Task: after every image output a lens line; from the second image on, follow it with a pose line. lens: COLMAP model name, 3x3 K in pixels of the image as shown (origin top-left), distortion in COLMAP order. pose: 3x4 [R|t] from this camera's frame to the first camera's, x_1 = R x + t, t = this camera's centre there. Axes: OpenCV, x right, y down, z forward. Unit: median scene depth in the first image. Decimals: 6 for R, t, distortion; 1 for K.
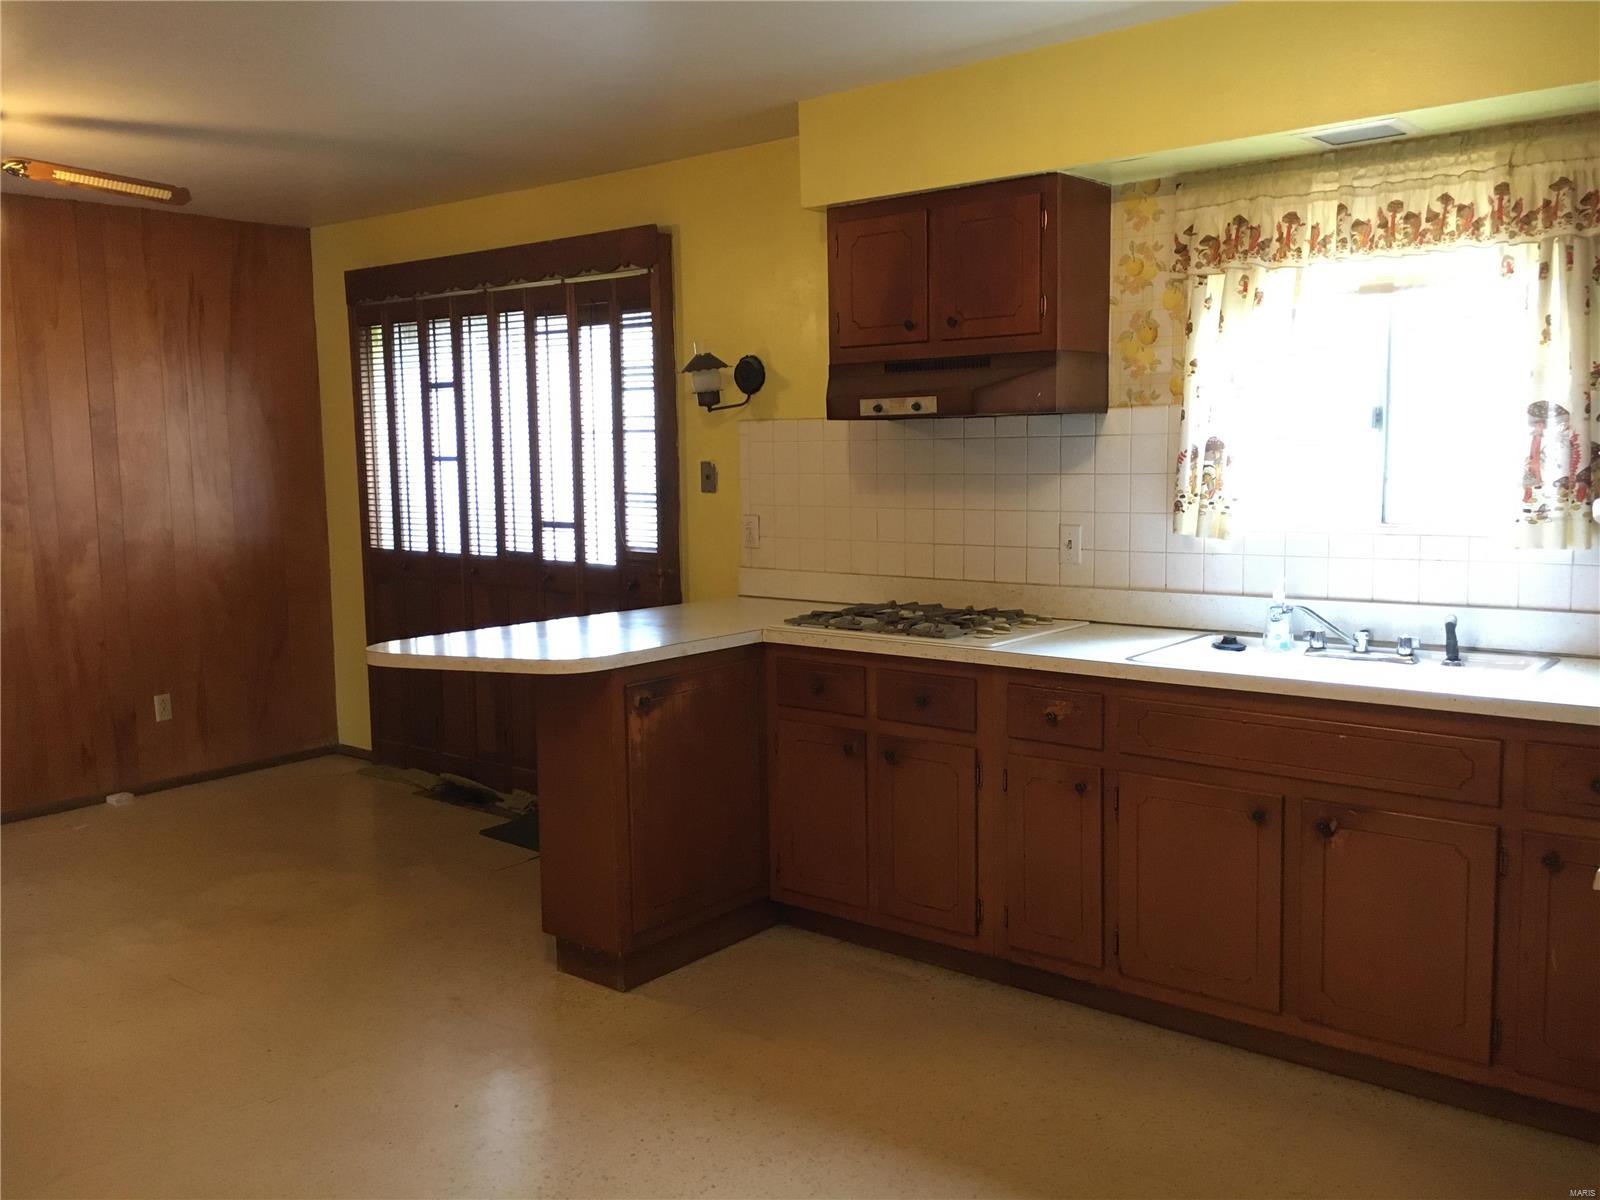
lens RADIAL K [[1346.3, 0, 806.3], [0, 1346.3, 593.1], [0, 0, 1]] dist [0.046242, -0.098118]
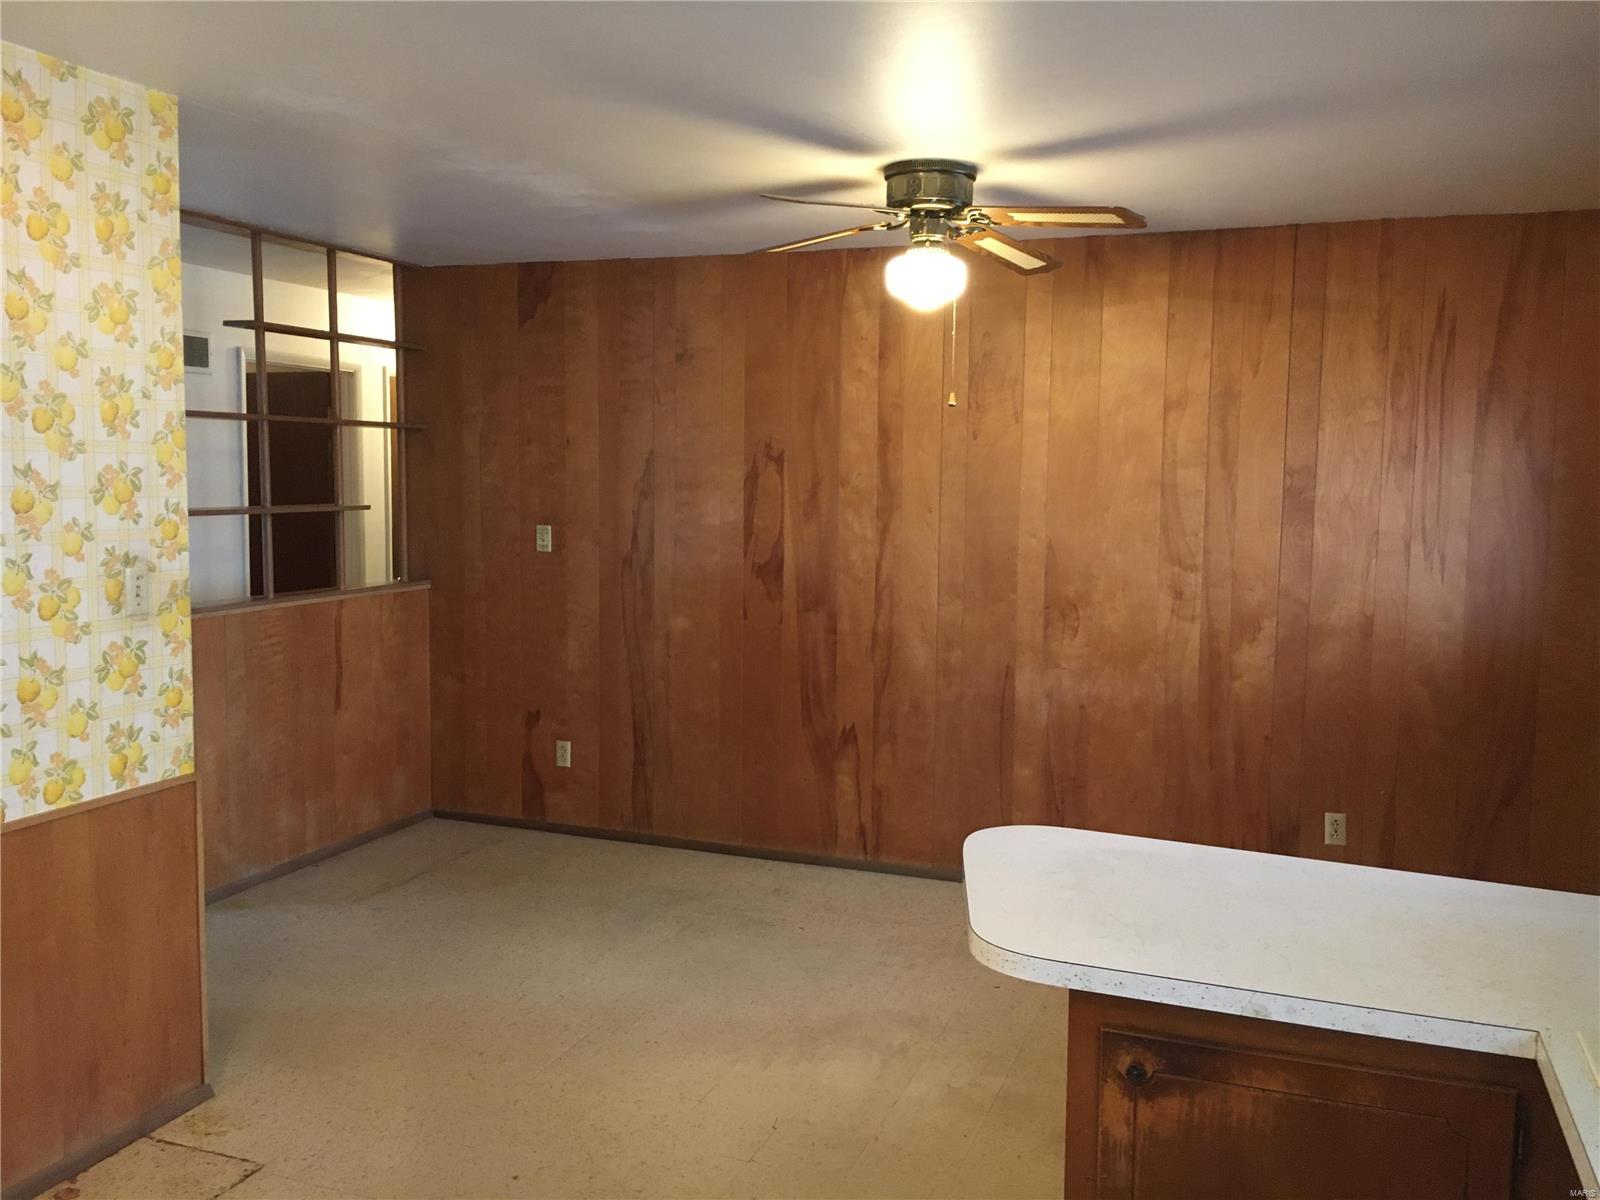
lens RADIAL K [[1346.3, 0, 795.5], [0, 1346.3, 595.9], [0, 0, 1]] dist [0.046242, -0.098118]
pose [[0.287313, 0.103883, -0.952187, 0.320198], [-0.118011, 0.990367, 0.072440, -0.123728], [0.950539, 0.091555, 0.296805, 0.704299]]
